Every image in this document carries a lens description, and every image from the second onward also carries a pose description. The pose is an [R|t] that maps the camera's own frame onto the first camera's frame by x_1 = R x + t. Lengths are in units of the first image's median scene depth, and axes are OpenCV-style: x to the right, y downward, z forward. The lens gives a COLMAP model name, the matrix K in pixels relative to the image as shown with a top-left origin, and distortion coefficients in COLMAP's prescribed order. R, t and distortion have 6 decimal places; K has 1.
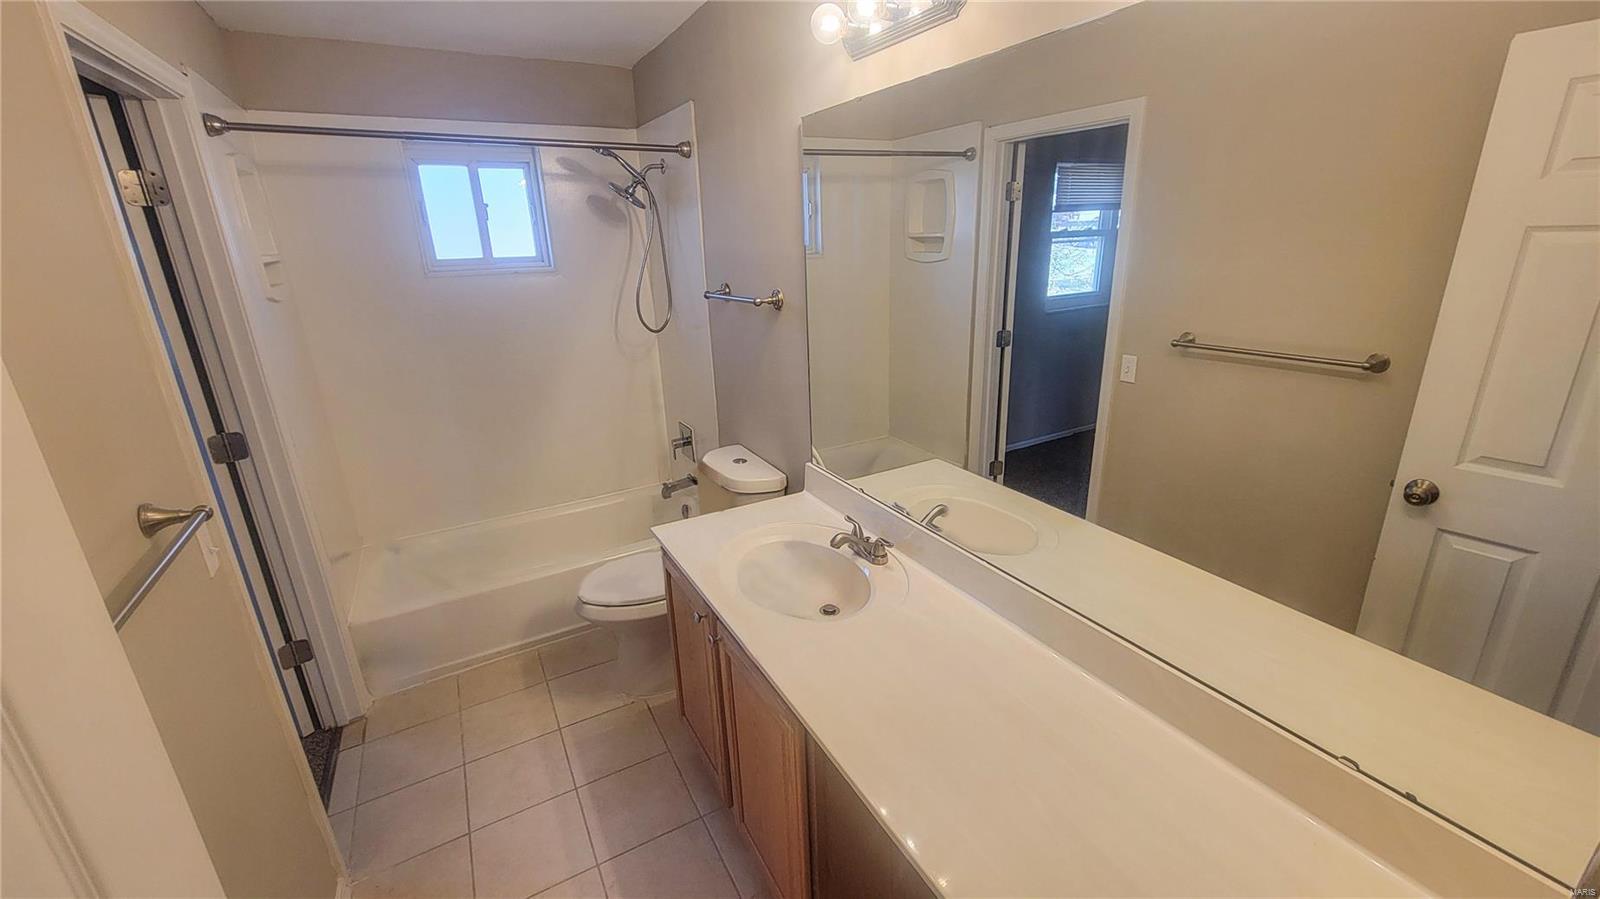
lens RADIAL K [[652.5, 0, 803.3], [0, 652.5, 448.8], [0, 0, 1]] dist [-0.000855, -0.000381]
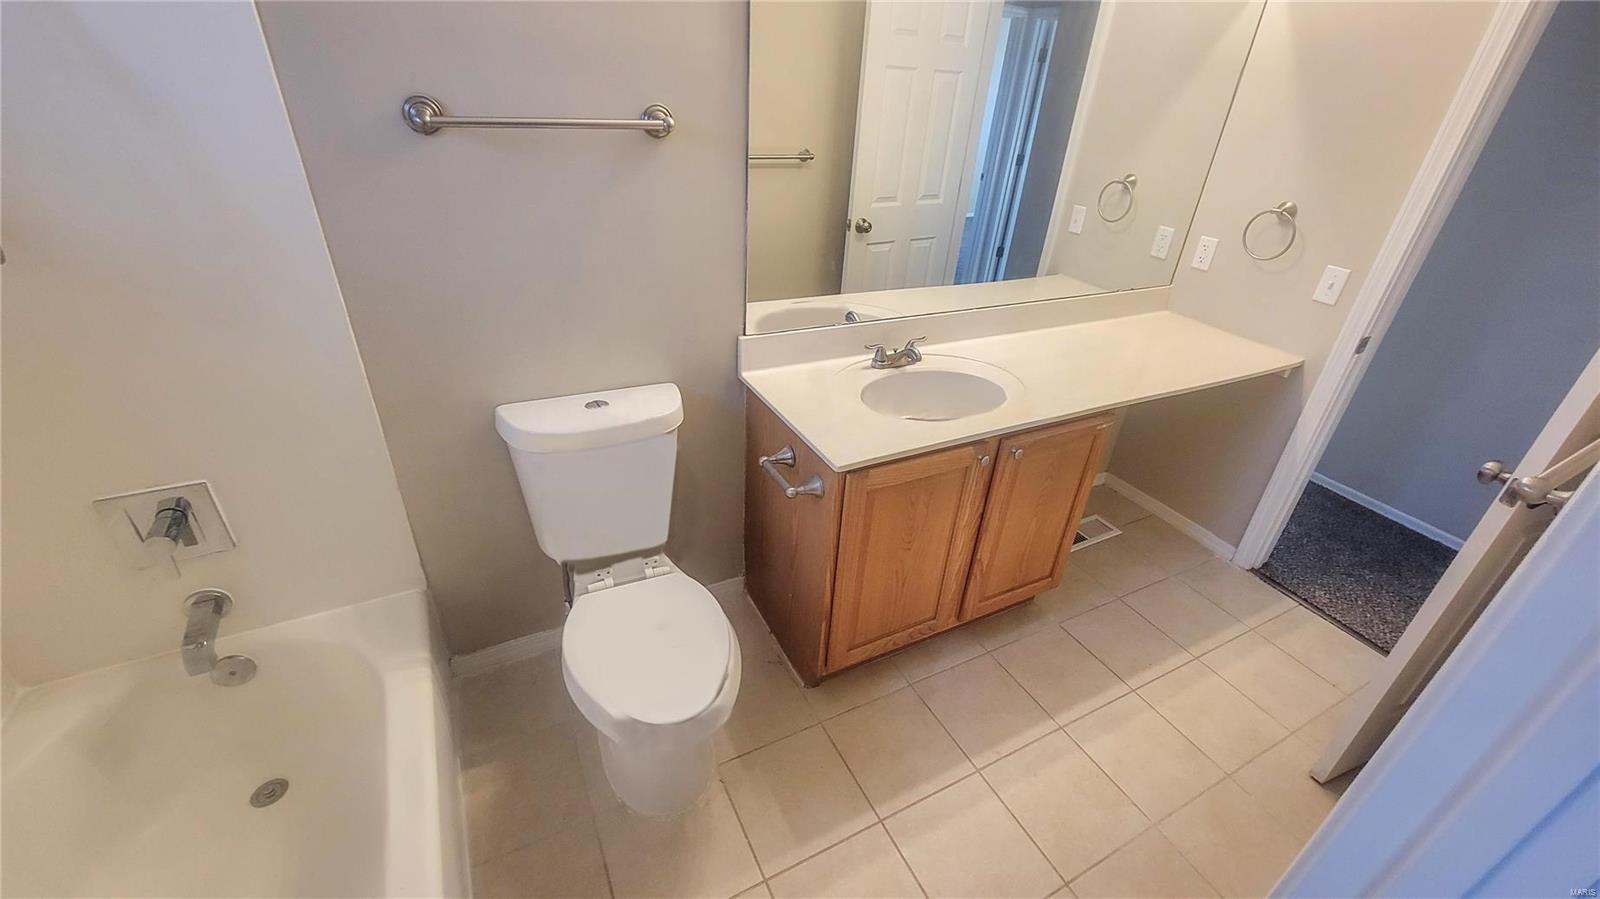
lens RADIAL K [[652.5, 0, 803.3], [0, 652.5, 448.8], [0, 0, 1]] dist [-0.000855, -0.000381]
pose [[0.022120, -0.465352, 0.884849, -0.899620], [0.252826, 0.858901, 0.445386, -0.235327], [-0.967259, 0.213861, 0.136652, 0.973736]]
